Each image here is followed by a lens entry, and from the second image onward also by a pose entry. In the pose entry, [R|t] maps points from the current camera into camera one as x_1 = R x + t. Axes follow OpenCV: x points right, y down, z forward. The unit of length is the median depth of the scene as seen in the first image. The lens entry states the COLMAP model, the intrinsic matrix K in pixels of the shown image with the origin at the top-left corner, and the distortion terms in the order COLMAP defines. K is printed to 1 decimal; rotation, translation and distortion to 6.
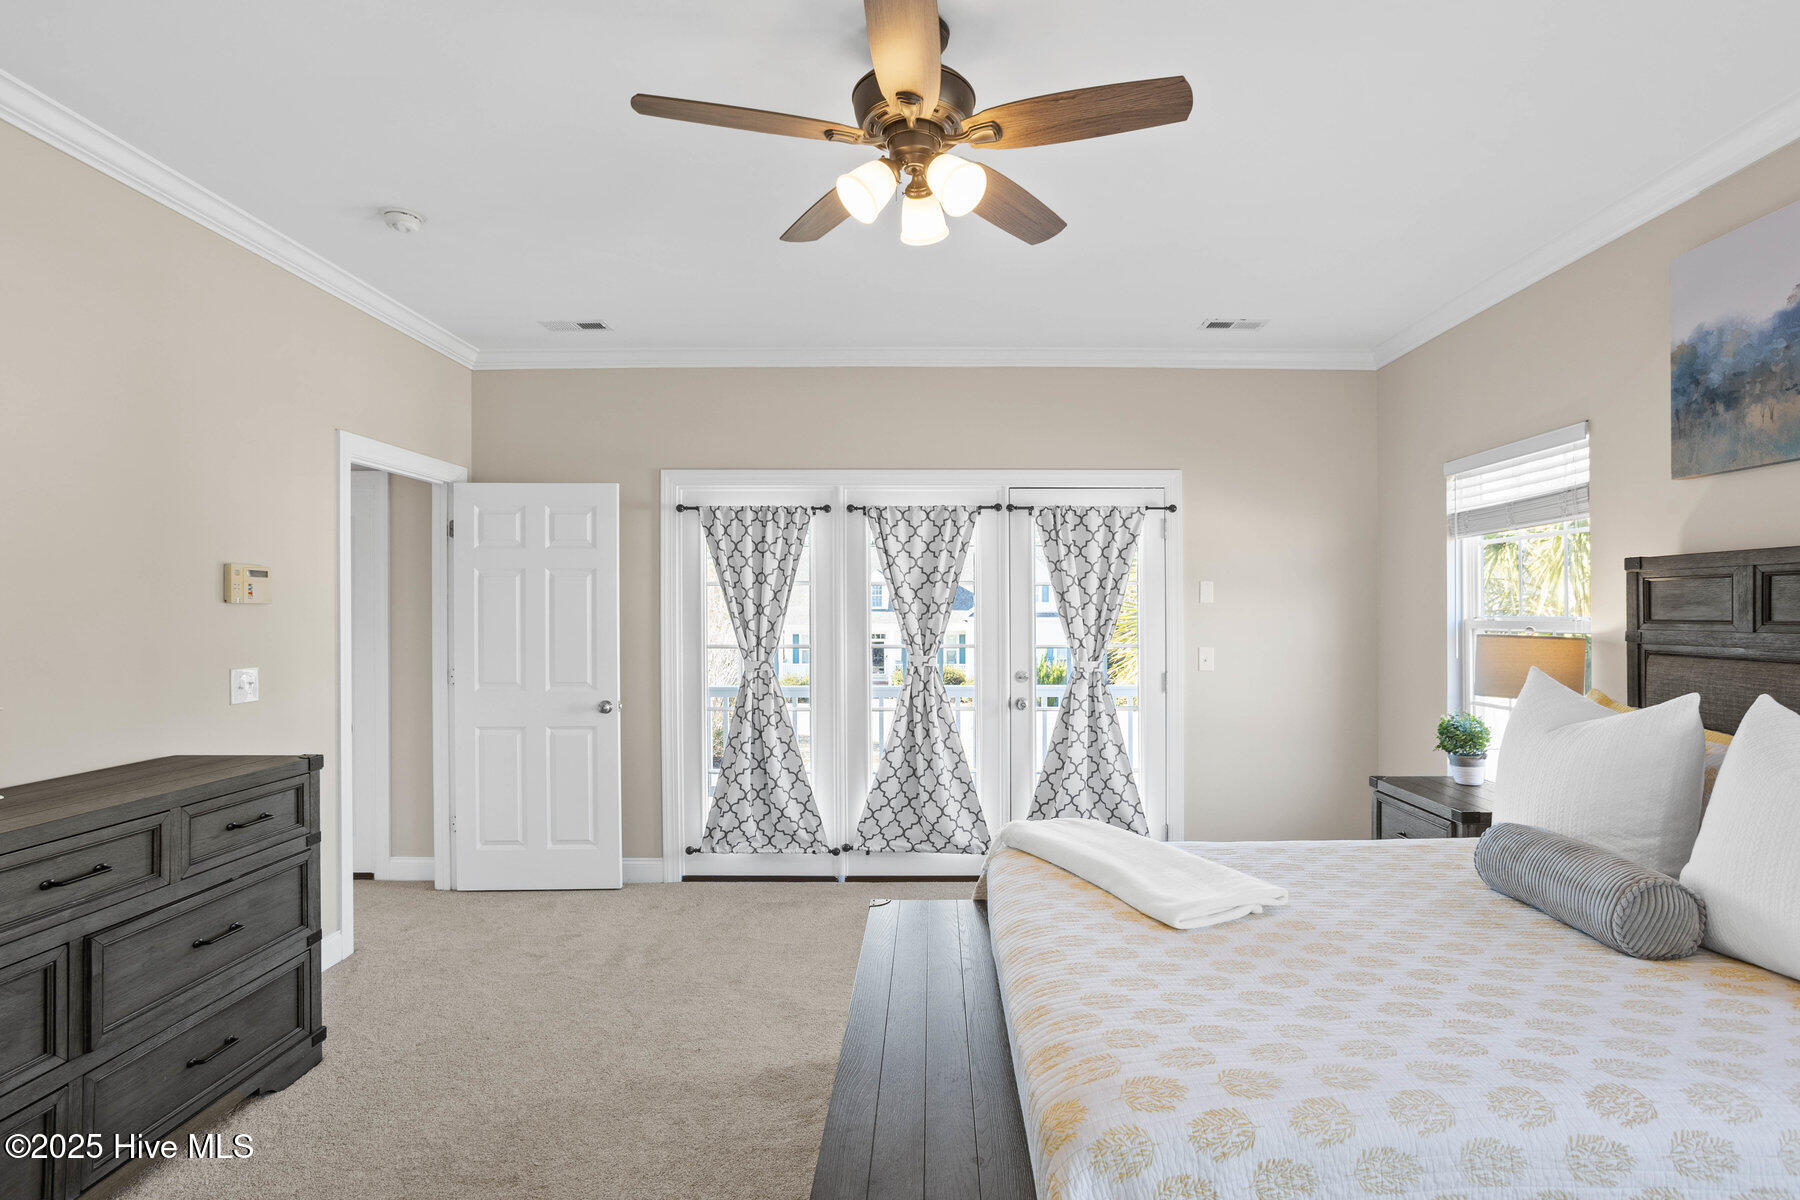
lens RADIAL K [[879.2, 0, 904.3], [0, 879.2, 601.5], [0, 0, 1]] dist [-0.025854, 0.011281]
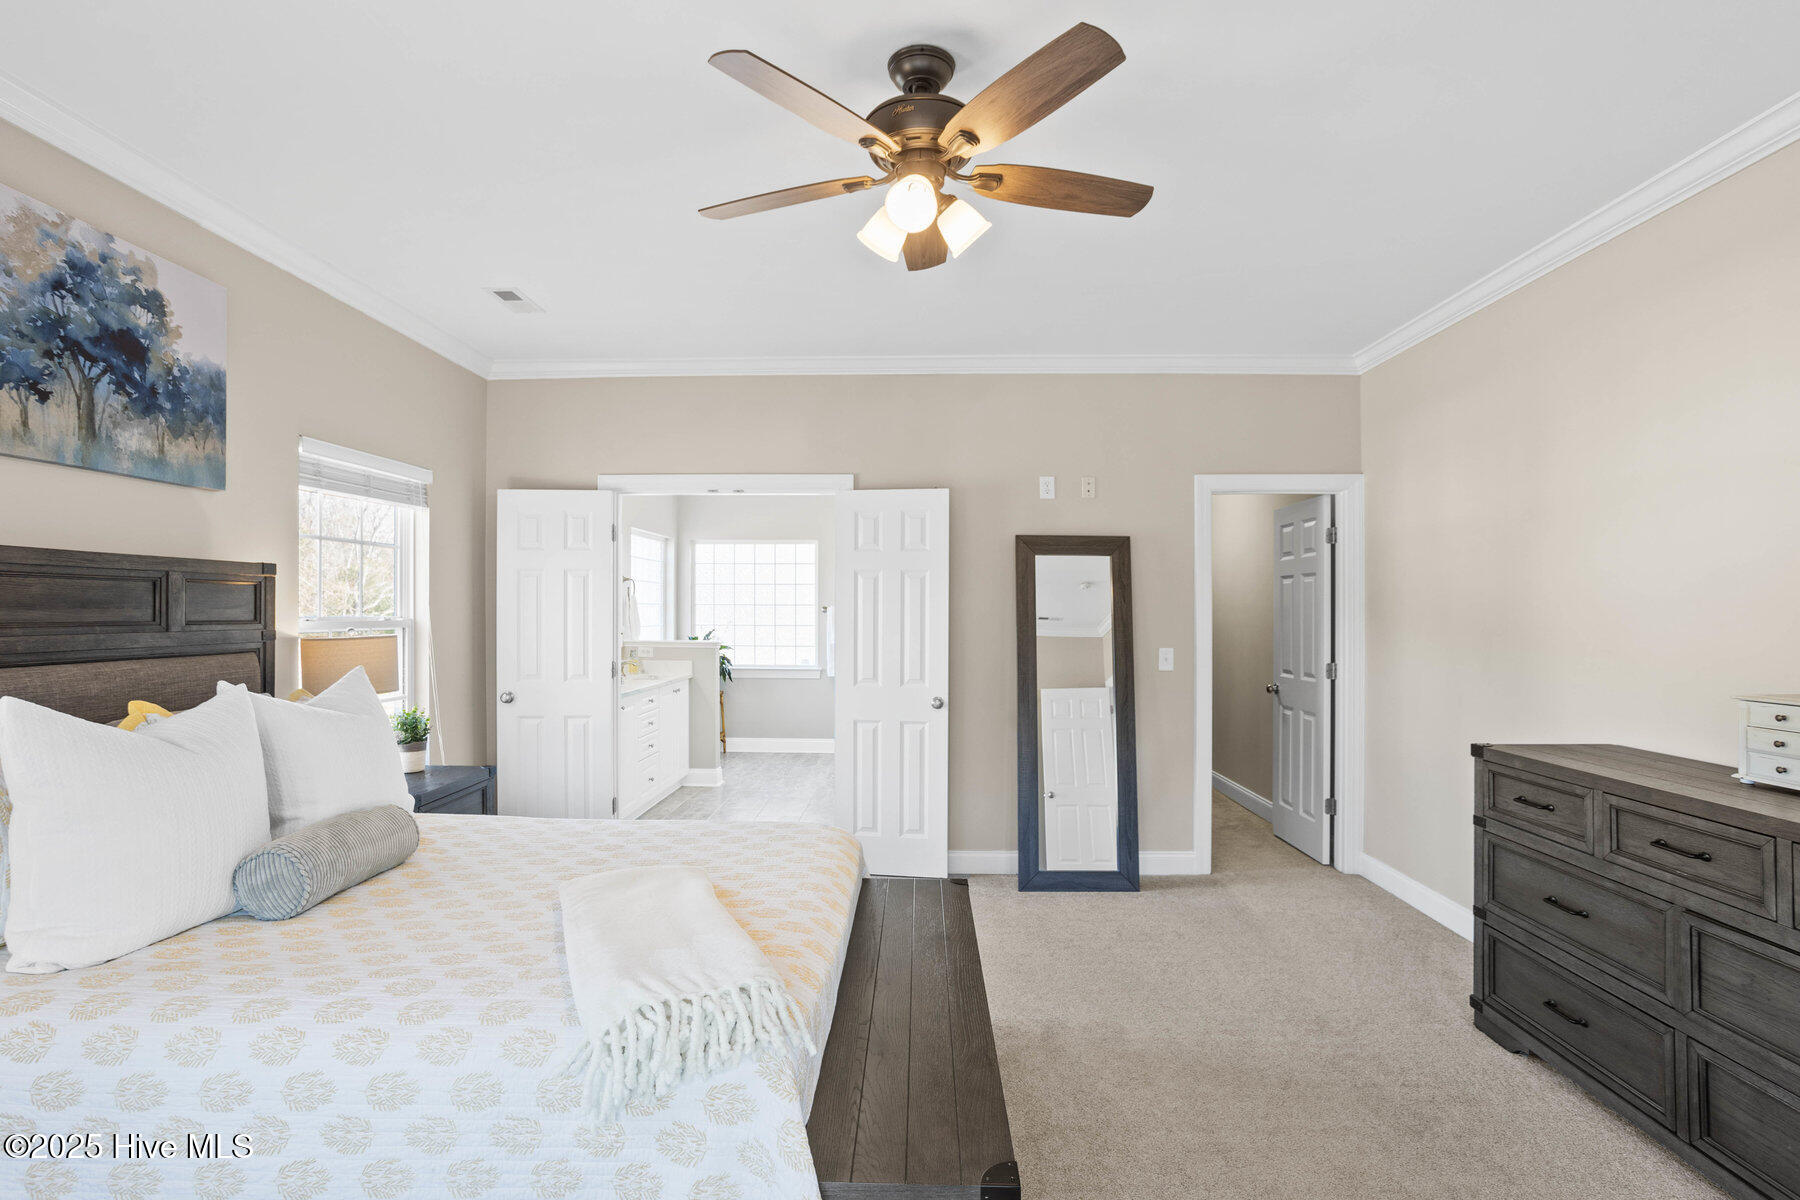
lens RADIAL K [[879.2, 0, 904.8], [0, 879.2, 619.5], [0, 0, 1]] dist [-0.025854, 0.011281]
pose [[-0.999986, 0.001799, 0.004956, 0.025501], [0.001774, 0.999986, -0.004995, 0.021234], [-0.004965, -0.004987, -0.999975, 1.704695]]
